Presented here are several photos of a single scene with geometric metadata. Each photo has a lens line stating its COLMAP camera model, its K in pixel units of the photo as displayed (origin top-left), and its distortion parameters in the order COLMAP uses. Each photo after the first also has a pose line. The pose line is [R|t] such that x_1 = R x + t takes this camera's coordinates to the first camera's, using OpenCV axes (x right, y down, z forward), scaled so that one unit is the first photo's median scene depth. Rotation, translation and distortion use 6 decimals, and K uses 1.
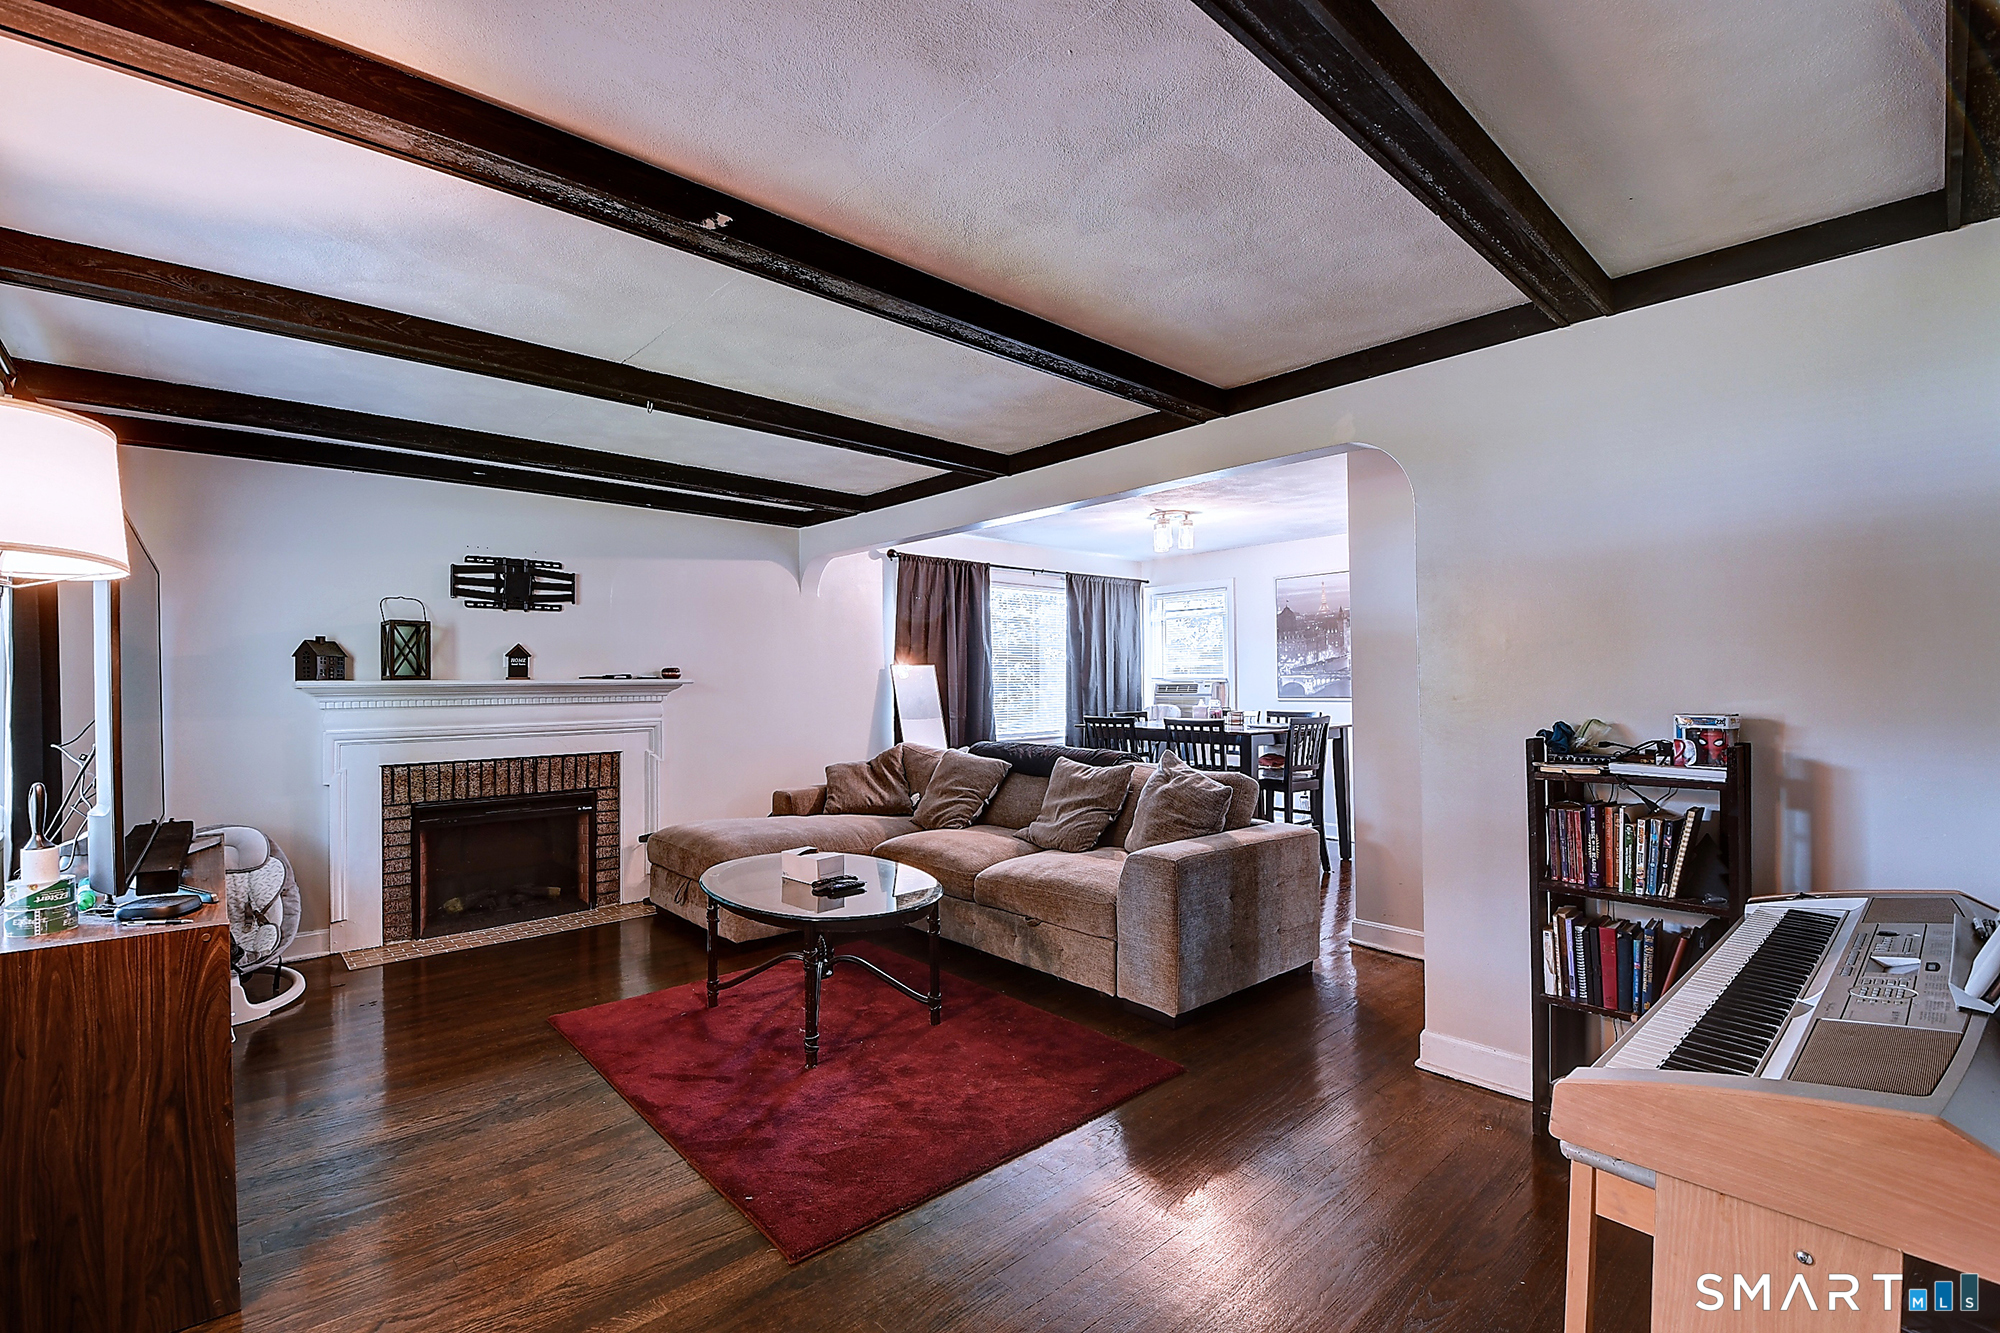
lens RADIAL K [[883.2, 0, 978.9], [0, 883.2, 666.6], [0, 0, 1]] dist [0.029984, -0.032235]
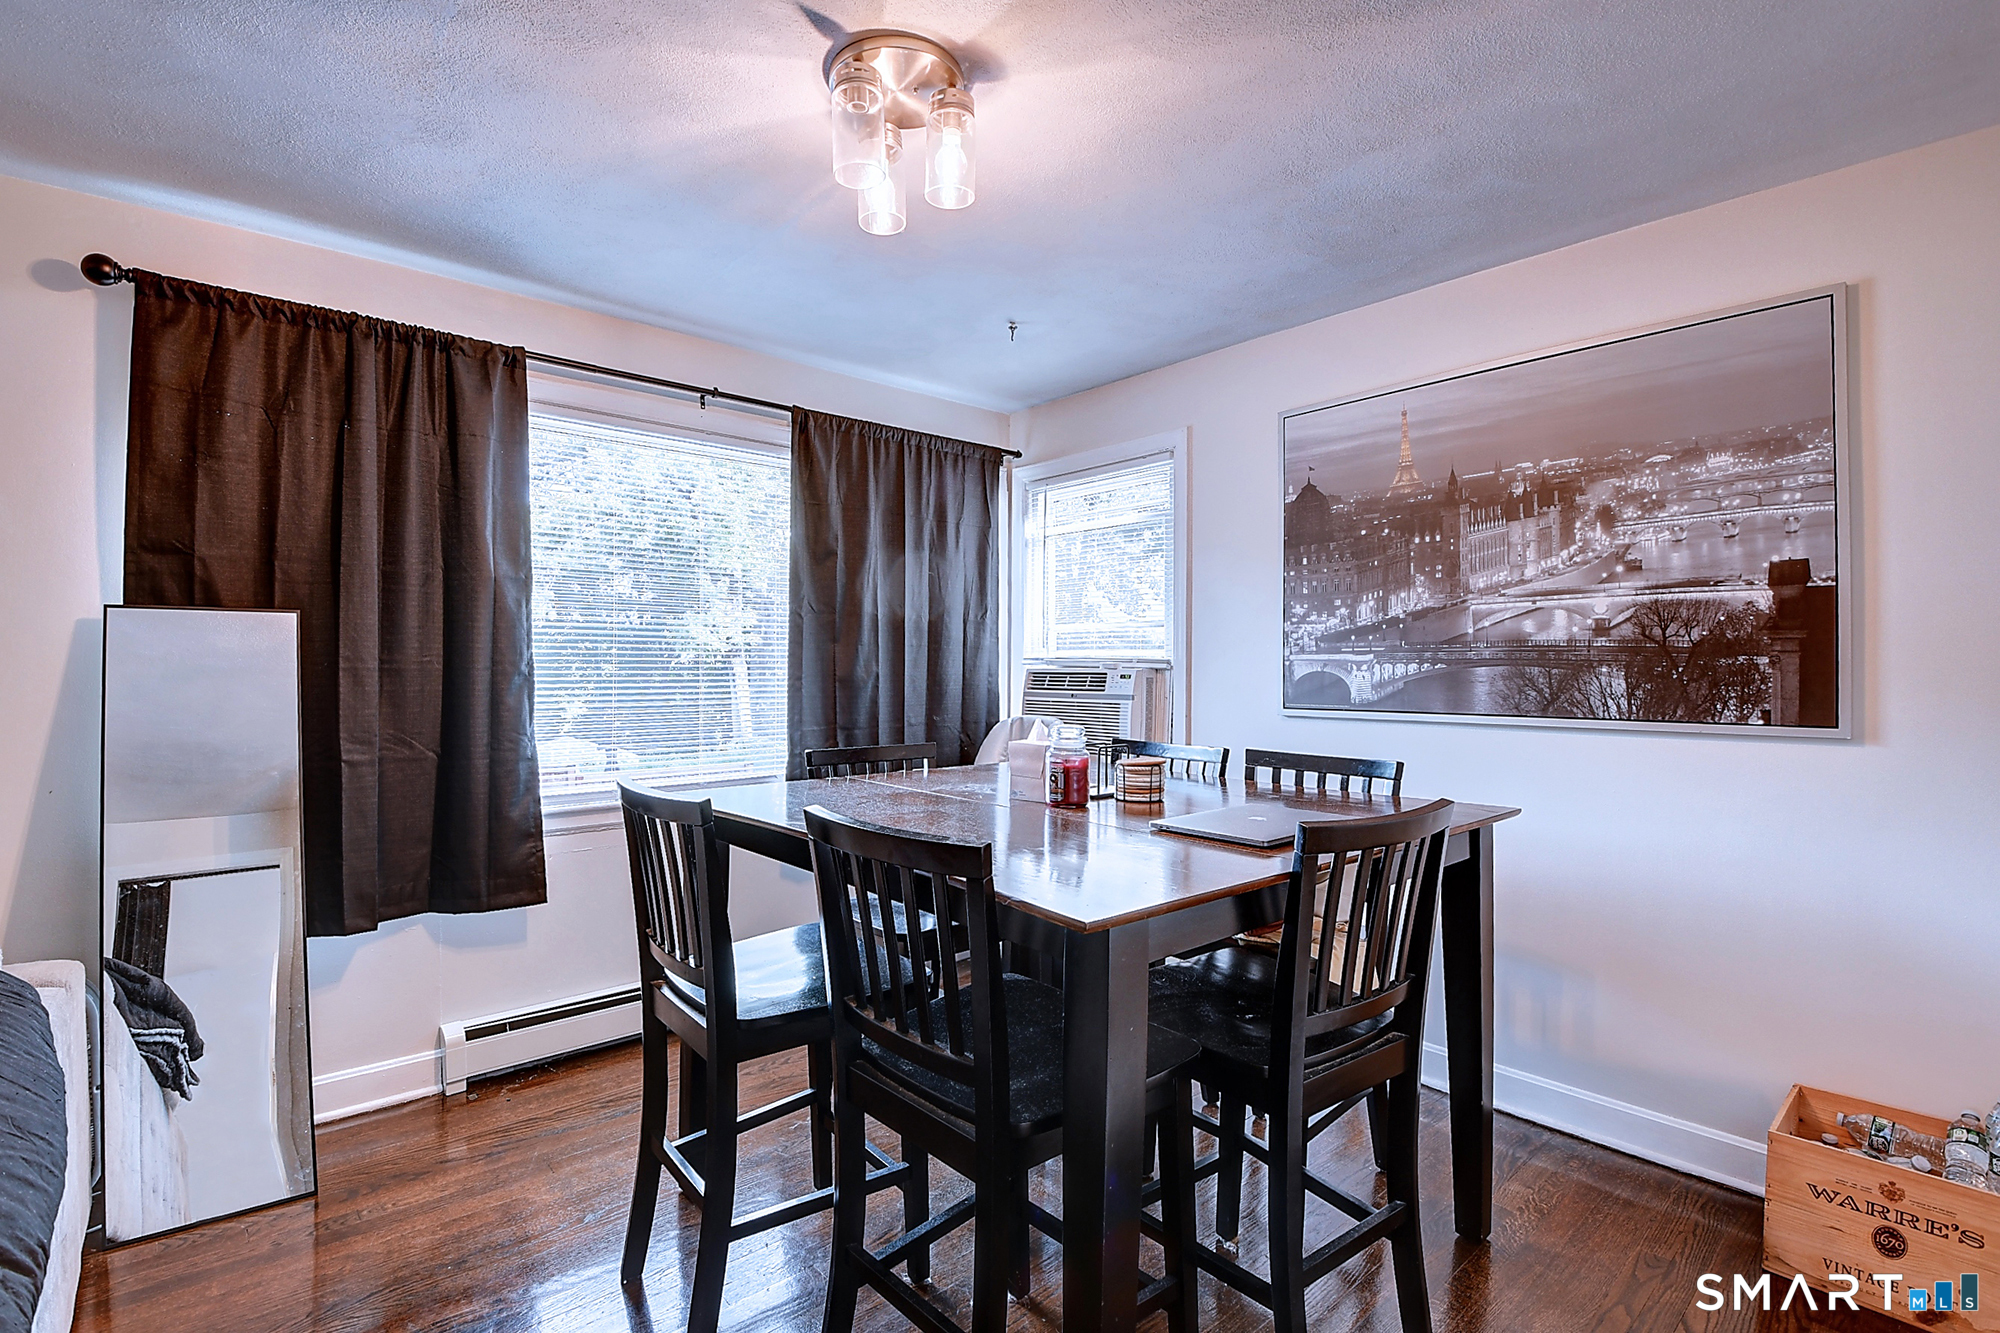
lens RADIAL K [[889.7, 0, 981.3], [0, 889.7, 669.6], [0, 0, 1]] dist [-0.000062, -0.032493]
pose [[0.999483, 0.011276, -0.030125, 0.308536], [-0.010462, 0.999579, 0.027045, 0.011101], [0.030418, -0.026716, 0.999180, 0.859893]]
